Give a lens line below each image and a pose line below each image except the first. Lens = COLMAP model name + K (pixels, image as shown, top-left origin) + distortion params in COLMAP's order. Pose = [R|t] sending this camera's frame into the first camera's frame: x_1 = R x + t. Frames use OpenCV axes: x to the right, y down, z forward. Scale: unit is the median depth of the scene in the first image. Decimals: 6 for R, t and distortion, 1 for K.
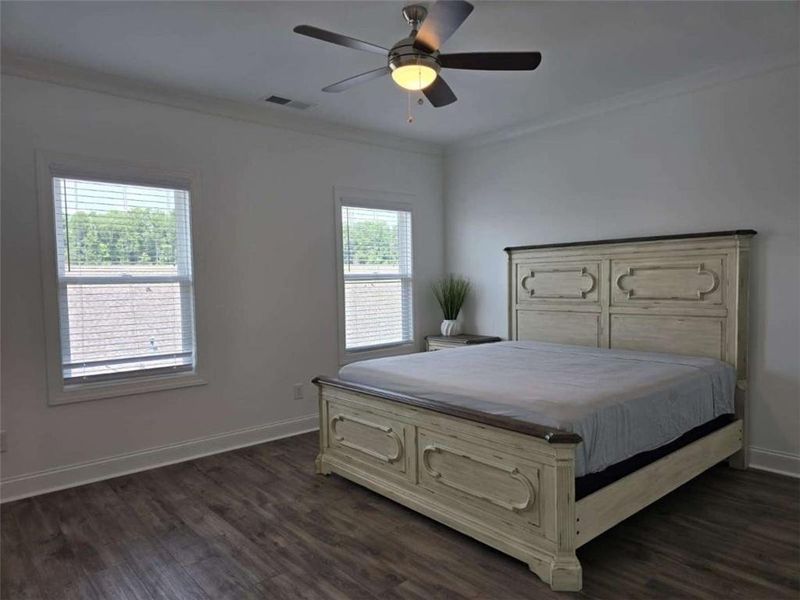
lens RADIAL K [[541.7, 0, 400.9], [0, 541.7, 302.2], [0, 0, 1]] dist [0.038334, -0.000089]
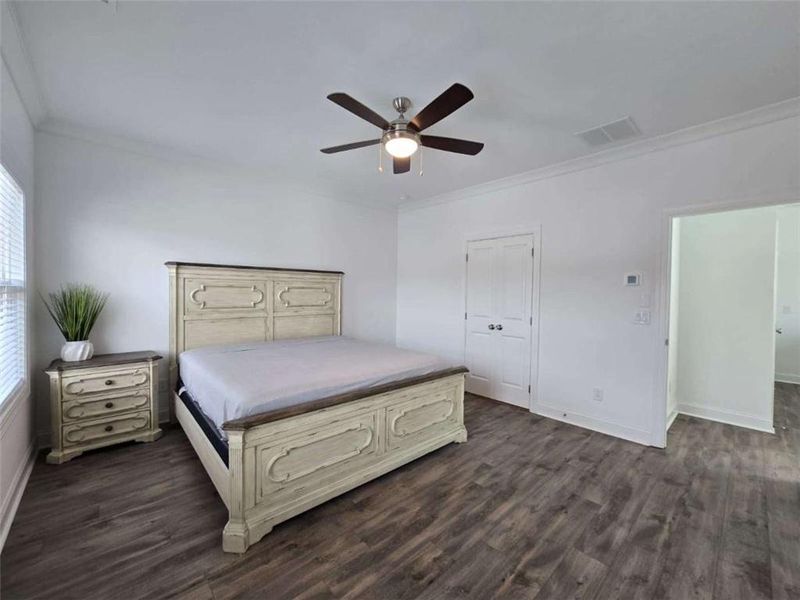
lens RADIAL K [[327.3, 0, 401.5], [0, 327.3, 299.0], [0, 0, 1]] dist [-0.001194, 0.000011]
pose [[-0.033954, -0.001900, 0.999422, -0.608031], [0.032322, 0.999473, 0.002999, -0.023315], [-0.998901, 0.032405, -0.033874, 0.796410]]
